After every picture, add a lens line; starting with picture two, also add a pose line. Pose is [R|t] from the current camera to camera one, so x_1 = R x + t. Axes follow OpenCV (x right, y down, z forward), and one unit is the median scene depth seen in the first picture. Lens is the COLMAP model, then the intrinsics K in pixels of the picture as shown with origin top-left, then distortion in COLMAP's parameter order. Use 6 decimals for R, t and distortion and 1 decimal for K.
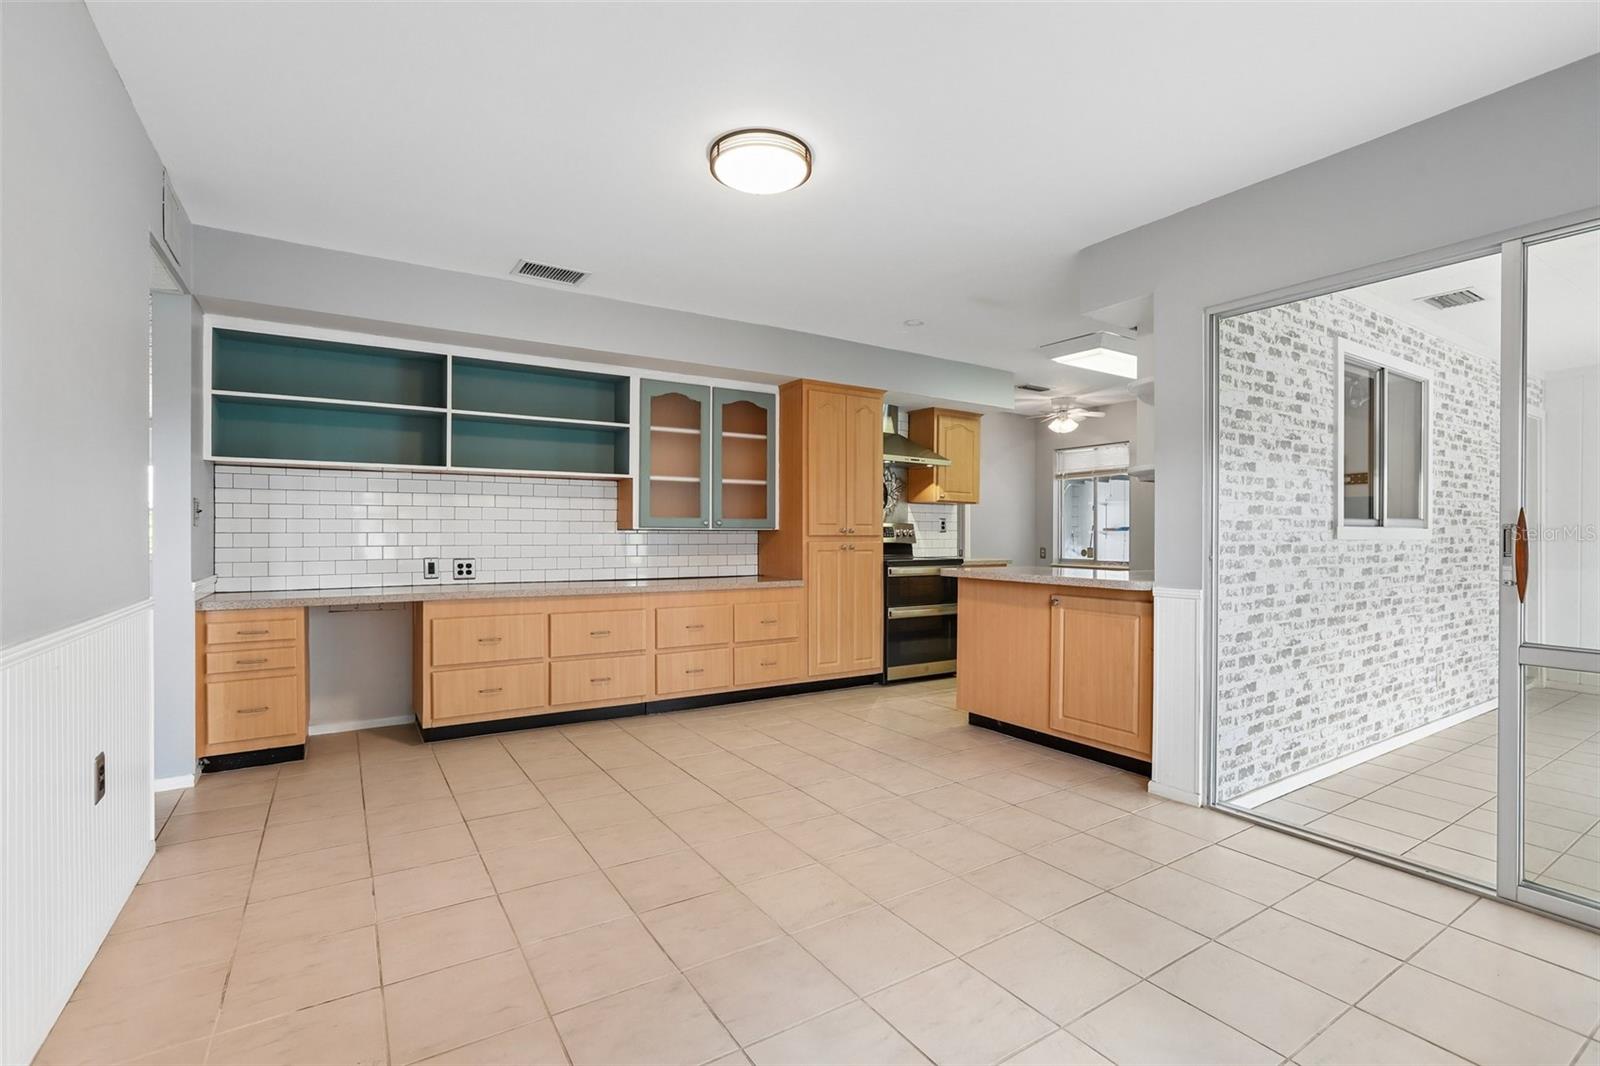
lens RADIAL K [[718.6, 0, 793.4], [0, 718.6, 536.0], [0, 0, 1]] dist [-0.047936, 0.021380]
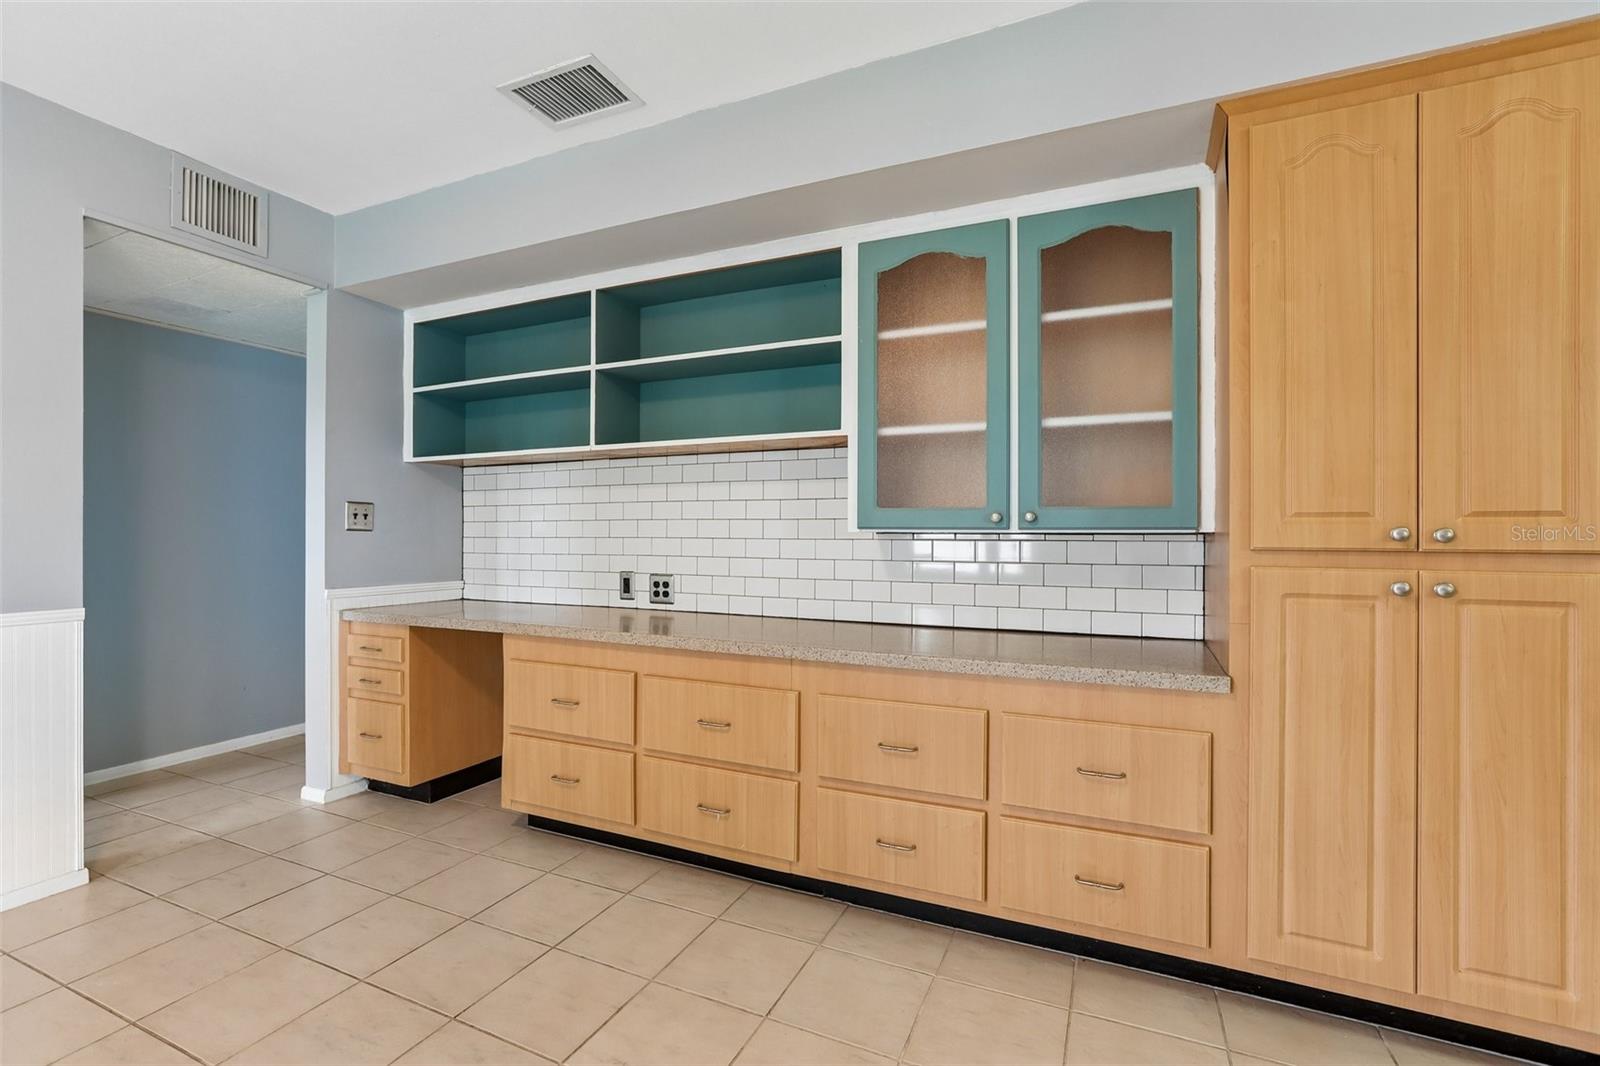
lens RADIAL K [[718.6, 0, 793.4], [0, 718.6, 536.0], [0, 0, 1]] dist [-0.047936, 0.021380]
pose [[0.546057, 0.001236, -0.837747, 0.210472], [-0.005876, 0.999980, -0.002354, -0.005631], [0.837728, 0.006208, 0.546053, 0.719113]]
